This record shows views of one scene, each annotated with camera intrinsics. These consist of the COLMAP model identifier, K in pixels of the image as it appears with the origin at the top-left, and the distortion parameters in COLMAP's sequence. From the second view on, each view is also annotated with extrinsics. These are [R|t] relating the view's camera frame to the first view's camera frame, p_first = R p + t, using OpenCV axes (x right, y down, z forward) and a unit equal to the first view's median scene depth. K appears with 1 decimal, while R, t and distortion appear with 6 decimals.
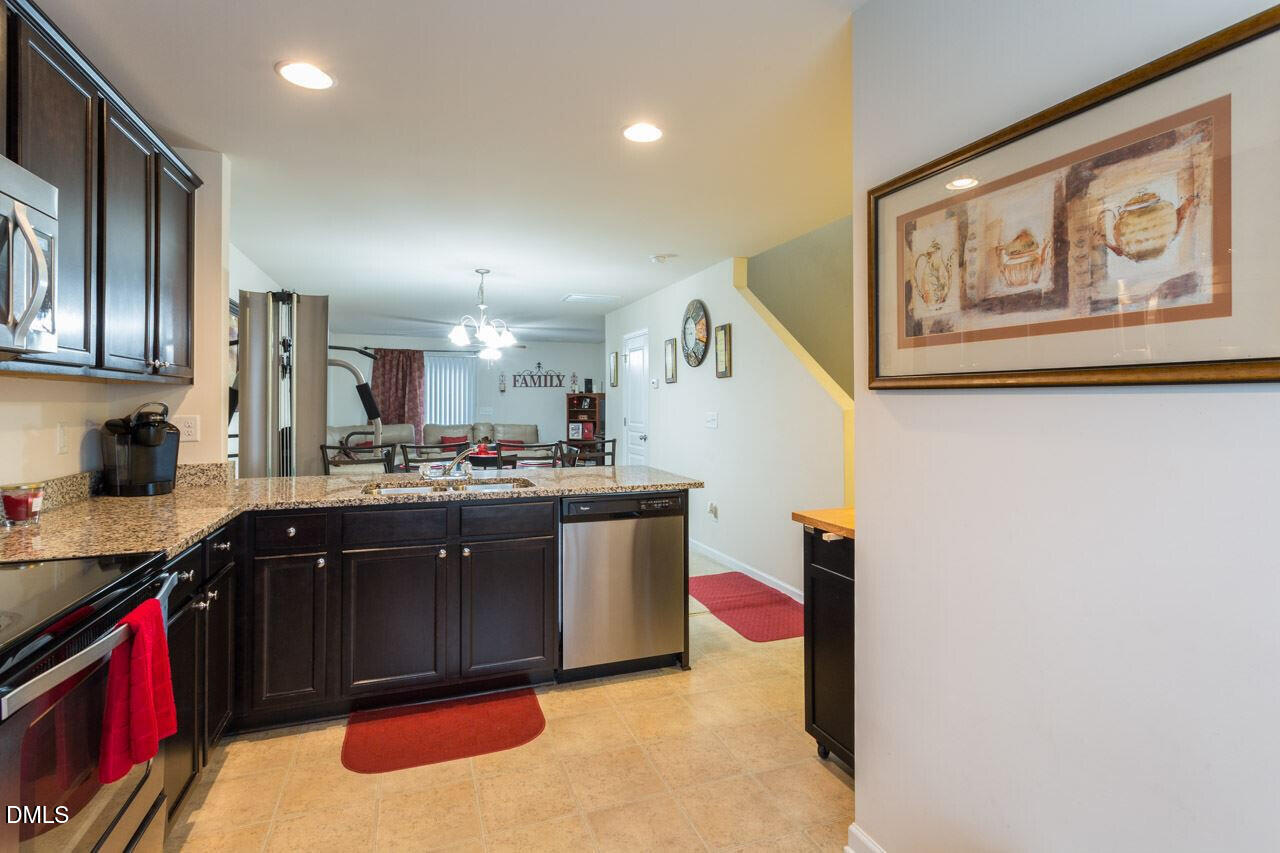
lens RADIAL K [[617.8, 0, 639.8], [0, 617.8, 400.2], [0, 0, 1]] dist [-0.000423, -0.000136]
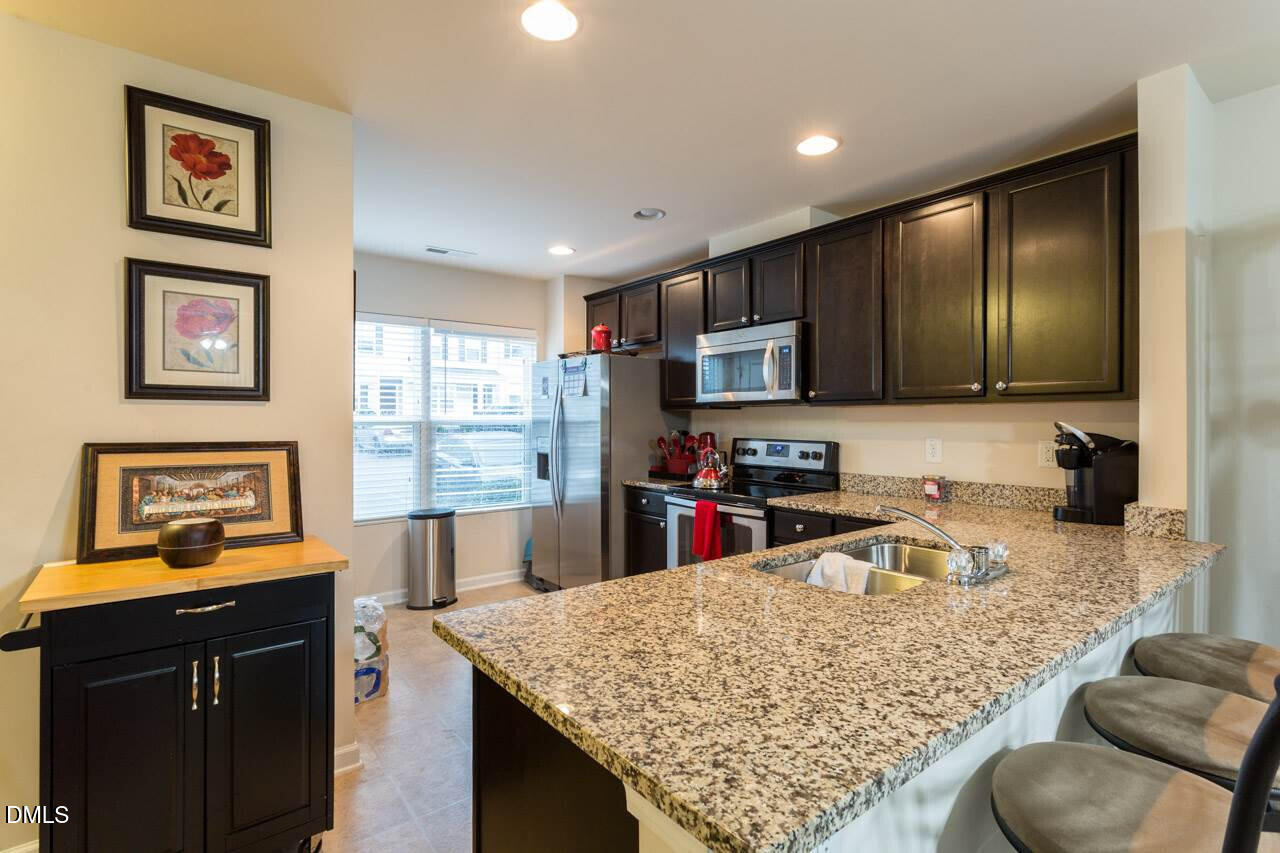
lens RADIAL K [[607.5, 0, 644.5], [0, 607.5, 422.6], [0, 0, 1]] dist [-0.000610, 0.000023]
pose [[-0.953940, -0.004810, -0.299960, 0.098031], [-0.003867, 0.999986, -0.003739, 0.008717], [0.299973, -0.002407, -0.953945, 1.549867]]
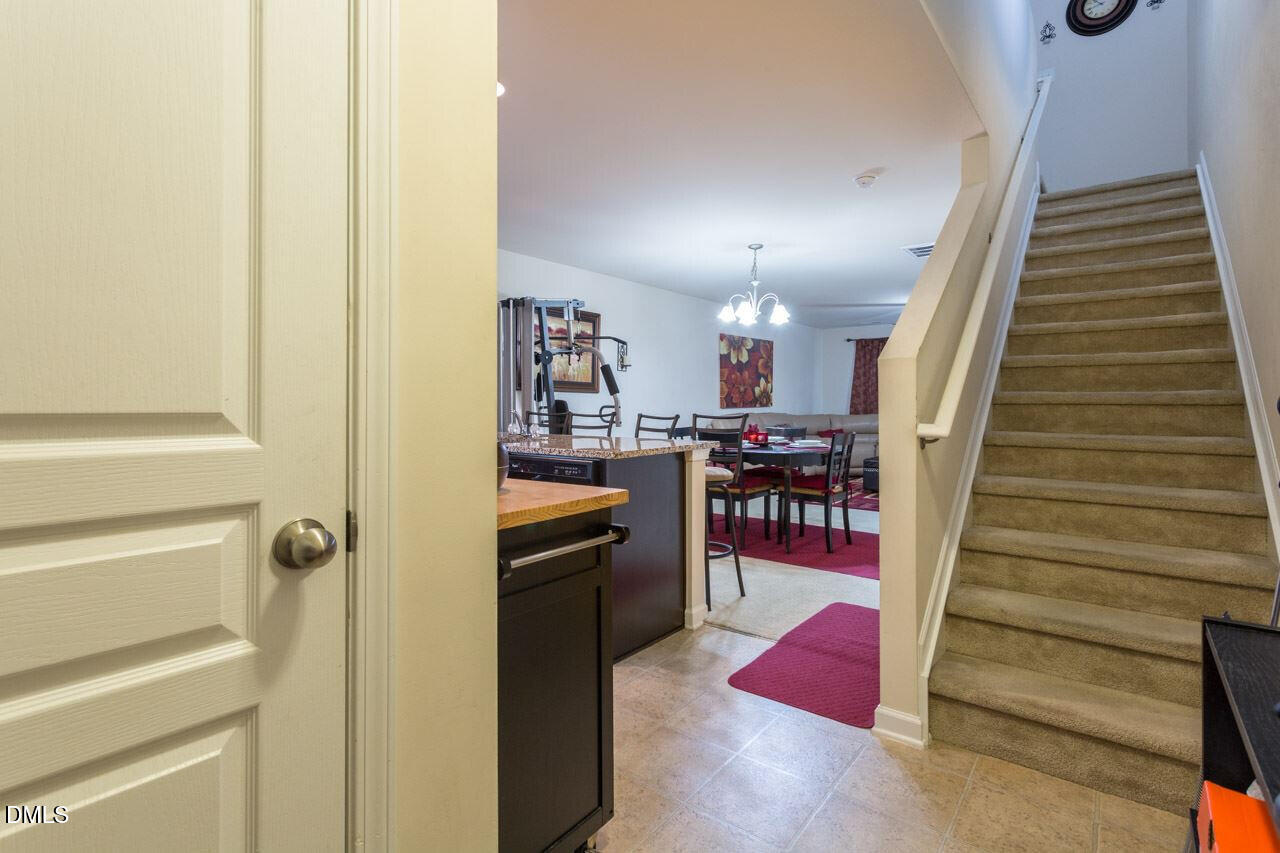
lens RADIAL K [[617.8, 0, 639.8], [0, 617.8, 400.2], [0, 0, 1]] dist [-0.000423, -0.000136]
pose [[0.467572, -0.007751, -0.883921, 0.958424], [-0.000680, 0.999958, -0.009128, 0.079632], [0.883955, 0.004869, 0.467547, 0.691325]]
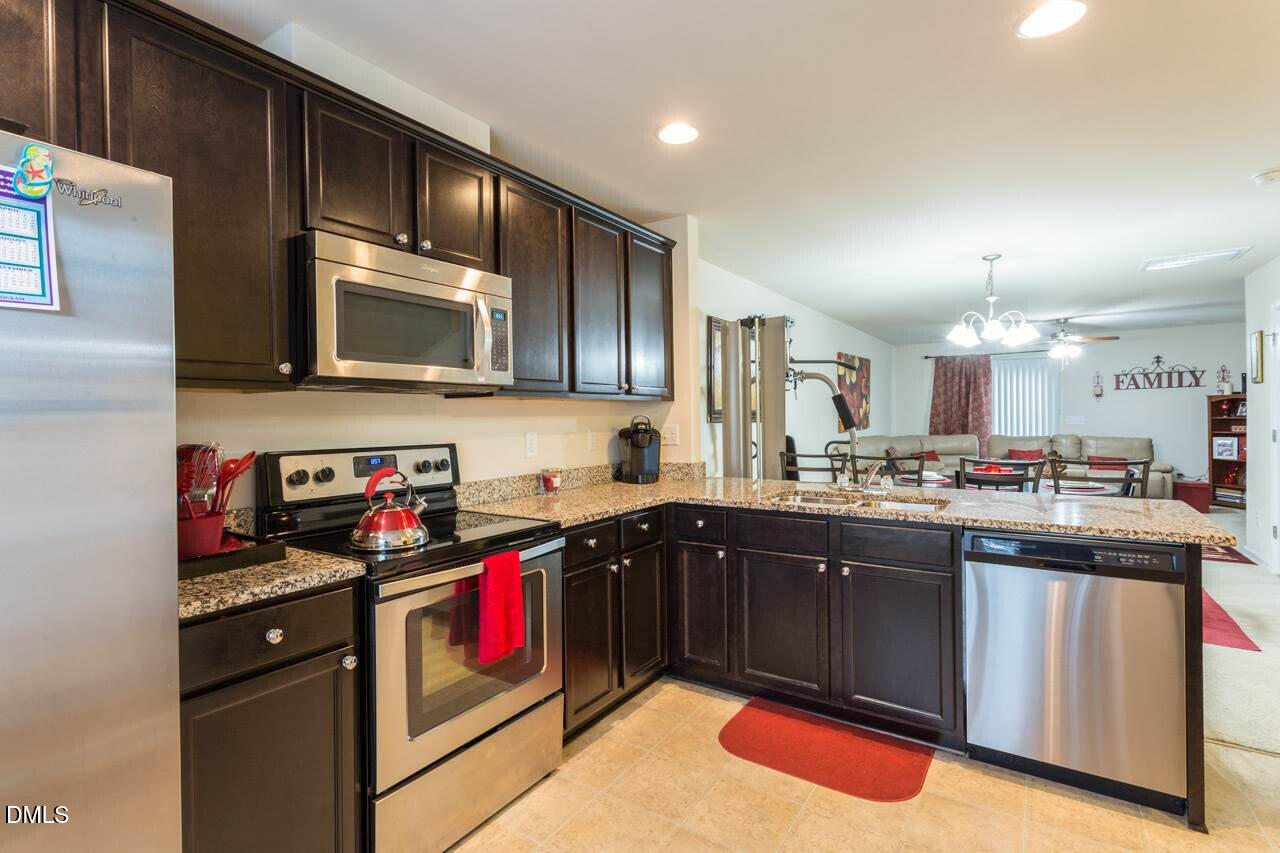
lens RADIAL K [[607.5, 0, 644.5], [0, 607.5, 422.6], [0, 0, 1]] dist [-0.000610, 0.000023]
pose [[0.580562, -0.001615, -0.814214, 0.276233], [0.017966, 0.999780, 0.010828, 0.004457], [0.814018, -0.020915, 0.580464, 0.208563]]
